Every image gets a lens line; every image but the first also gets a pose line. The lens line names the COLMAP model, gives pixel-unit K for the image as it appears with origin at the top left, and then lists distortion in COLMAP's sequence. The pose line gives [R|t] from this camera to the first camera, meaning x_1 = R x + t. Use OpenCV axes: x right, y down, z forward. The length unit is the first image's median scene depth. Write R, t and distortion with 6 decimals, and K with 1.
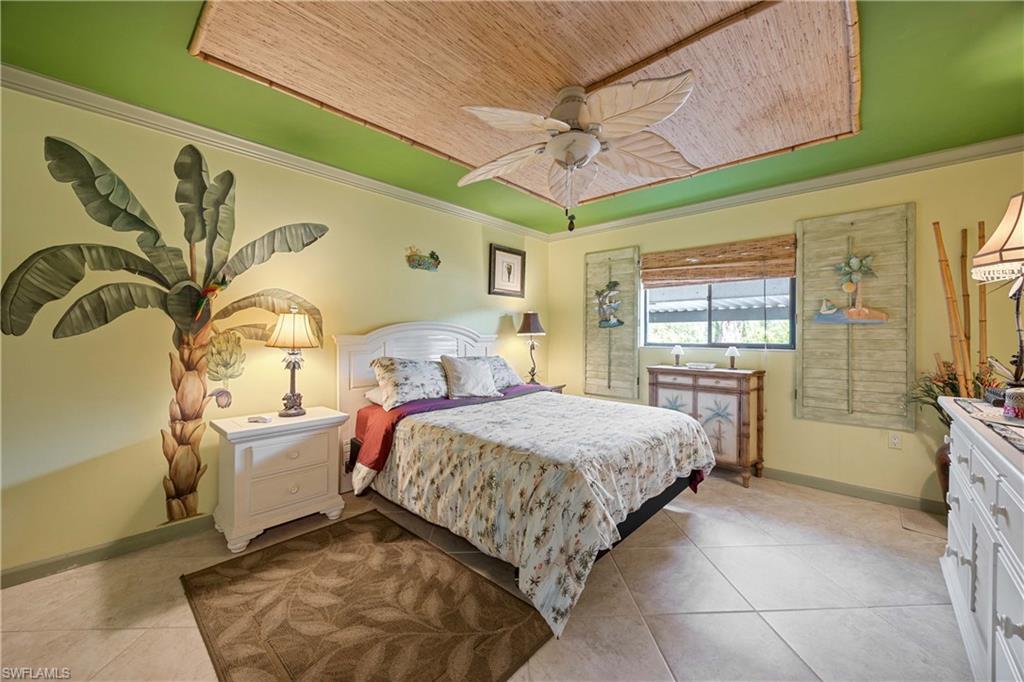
lens RADIAL K [[387.9, 0, 515.8], [0, 387.9, 335.0], [0, 0, 1]] dist [-0.001254, -0.000030]
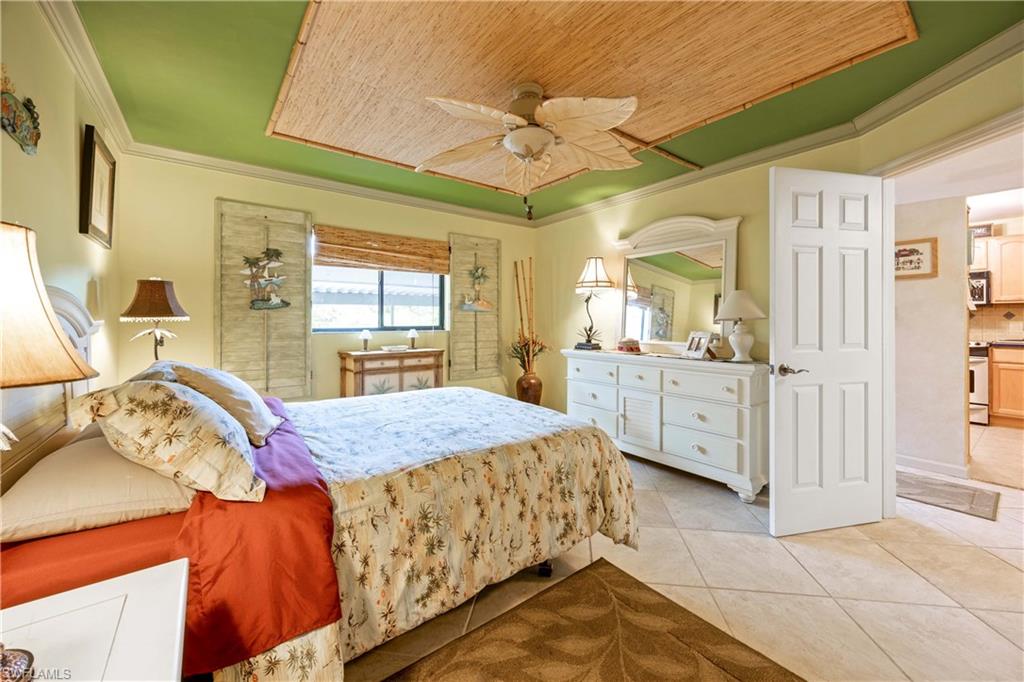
lens RADIAL K [[400.1, 0, 515.7], [0, 400.1, 321.0], [0, 0, 1]] dist [-0.000522, 0.000054]
pose [[0.173111, -0.008566, 0.984865, -0.586904], [0.003313, 0.999962, 0.008115, -0.002543], [-0.984897, 0.001858, 0.173133, 0.532869]]
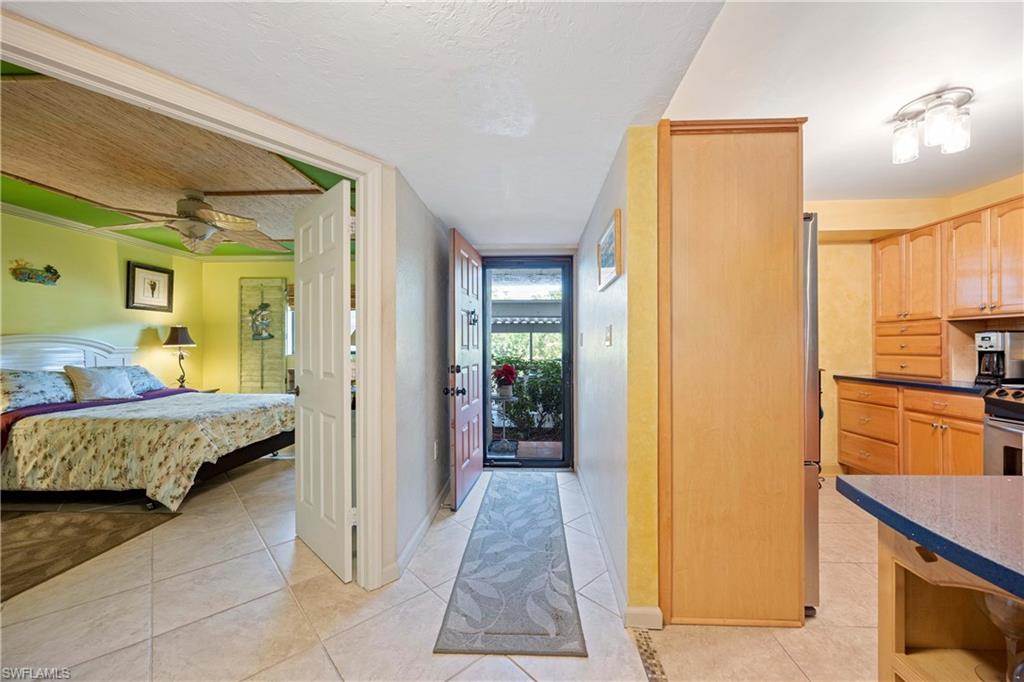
lens RADIAL K [[394.6, 0, 514.0], [0, 394.6, 346.8], [0, 0, 1]] dist [-0.001086, -0.000472]
pose [[0.768776, -0.007570, 0.639473, 0.072254], [0.005746, 0.999971, 0.004930, 0.001298], [-0.639492, -0.000116, 0.768798, -0.664064]]
